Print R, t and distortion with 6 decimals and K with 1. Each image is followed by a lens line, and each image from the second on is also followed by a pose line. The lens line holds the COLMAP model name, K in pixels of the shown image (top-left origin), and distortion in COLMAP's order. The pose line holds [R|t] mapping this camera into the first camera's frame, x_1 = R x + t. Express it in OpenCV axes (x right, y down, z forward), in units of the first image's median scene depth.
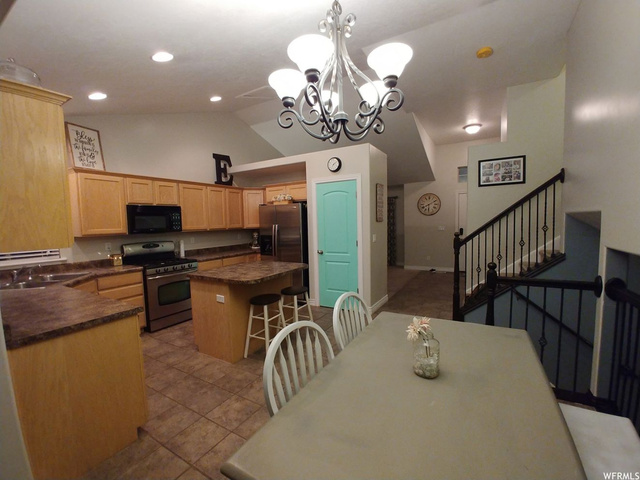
lens RADIAL K [[275.5, 0, 320.0], [0, 275.5, 240.0], [0, 0, 1]] dist [-0.034096, -0.000059]
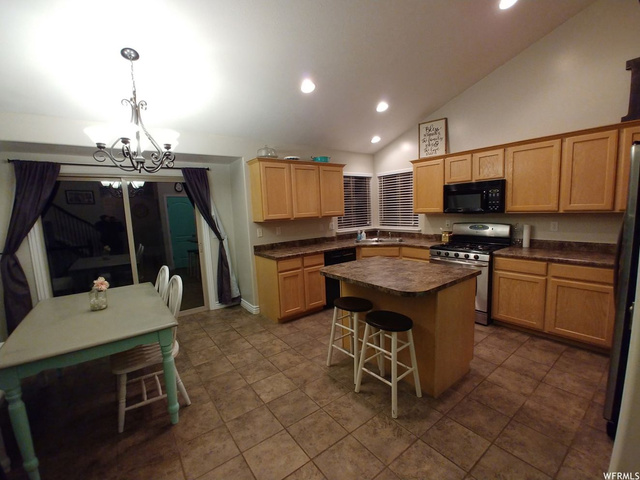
lens RADIAL K [[275.5, 0, 320.0], [0, 275.5, 240.0], [0, 0, 1]] dist [-0.034096, -0.000059]
pose [[-0.389249, 0.144665, -0.909702, 0.389573], [-0.008585, 0.986978, 0.160627, -0.074524], [0.921093, 0.070334, -0.382938, 0.839459]]
